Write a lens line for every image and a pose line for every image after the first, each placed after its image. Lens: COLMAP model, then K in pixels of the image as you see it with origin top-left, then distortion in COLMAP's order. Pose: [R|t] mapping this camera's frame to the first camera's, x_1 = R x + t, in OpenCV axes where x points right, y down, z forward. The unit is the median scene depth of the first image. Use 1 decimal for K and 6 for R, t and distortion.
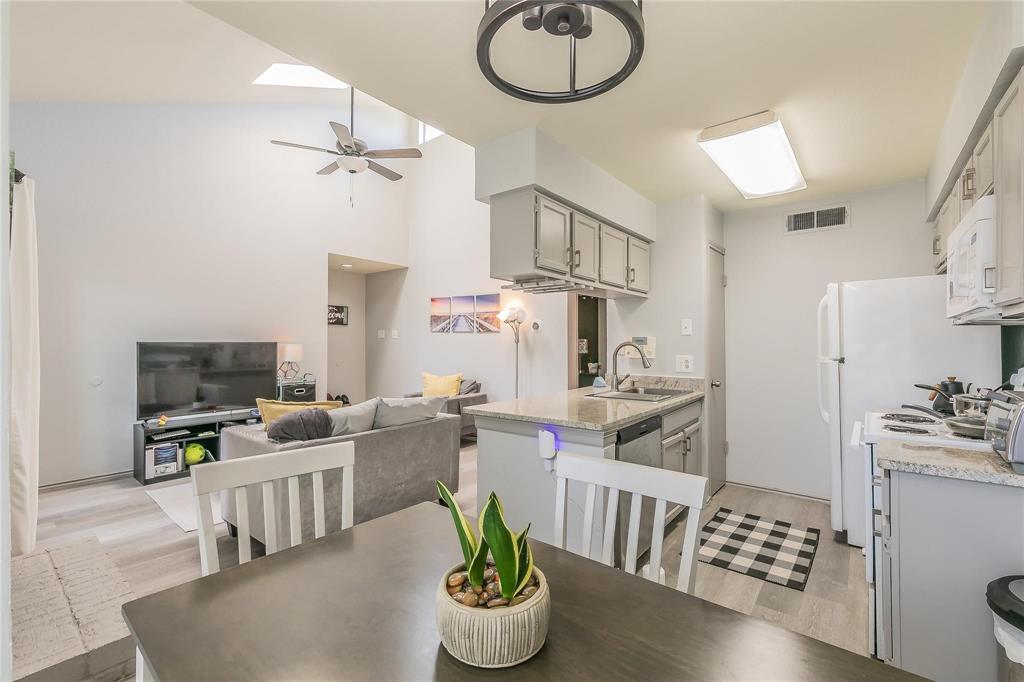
lens RADIAL K [[438.6, 0, 476.3], [0, 438.6, 338.8], [0, 0, 1]] dist [-0.000368, -0.000016]
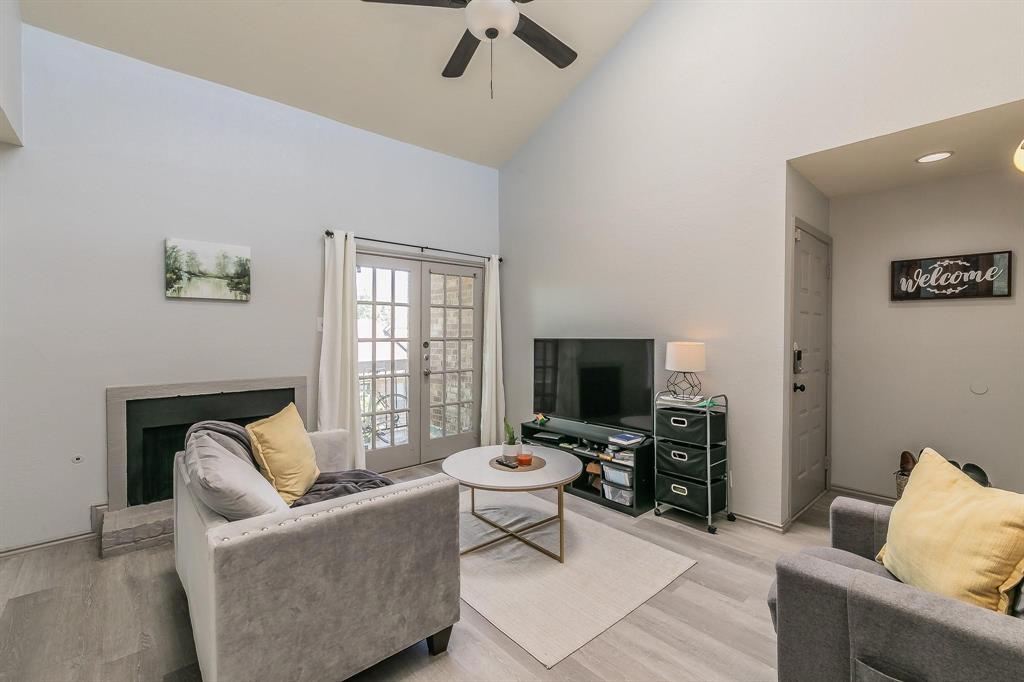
lens RADIAL K [[447.2, 0, 564.2], [0, 447.2, 334.6], [0, 0, 1]] dist [-0.002537, -0.000194]
pose [[-0.084685, 0.000843, -0.996407, 0.214826], [0.008812, 0.999961, 0.000098, 0.000059], [0.996369, -0.008772, -0.084689, 0.891310]]
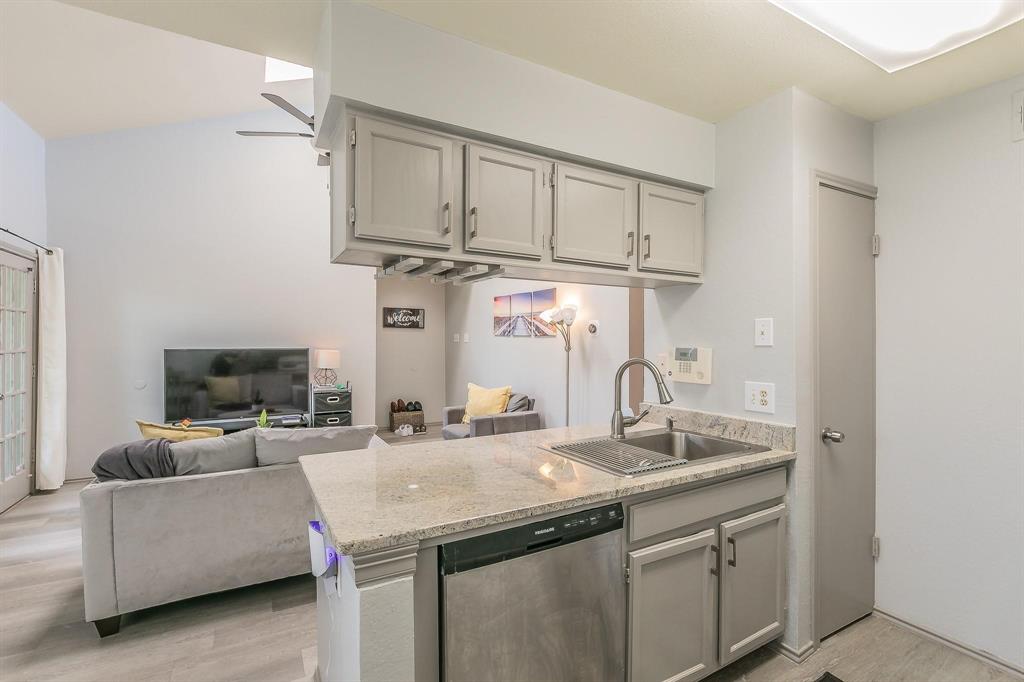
lens RADIAL K [[431.7, 0, 480.6], [0, 431.7, 343.8], [0, 0, 1]] dist [0.001211, 0.000196]
pose [[0.928703, 0.003650, -0.370807, 0.242476], [0.001070, 0.999921, 0.012522, -0.013375], [0.370824, -0.012026, 0.928625, 0.244740]]
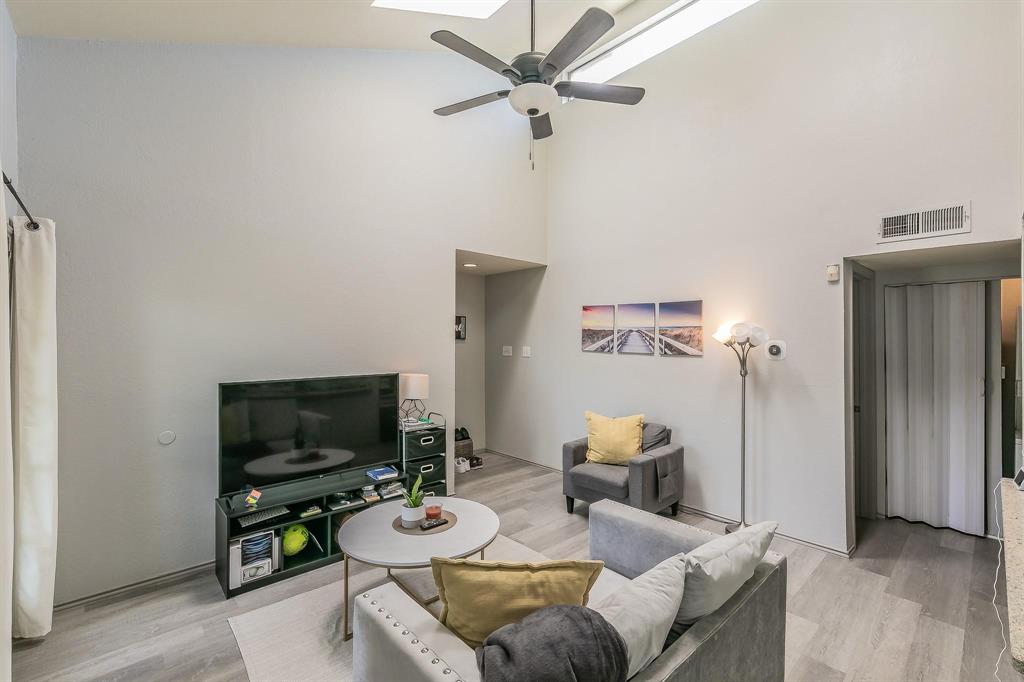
lens RADIAL K [[438.6, 0, 476.3], [0, 438.6, 338.8], [0, 0, 1]] dist [-0.000368, -0.000016]
pose [[0.986430, 0.001696, -0.164174, -0.202942], [-0.001299, 0.999996, 0.002531, -0.049263], [0.164178, -0.002283, 0.986428, 0.299095]]
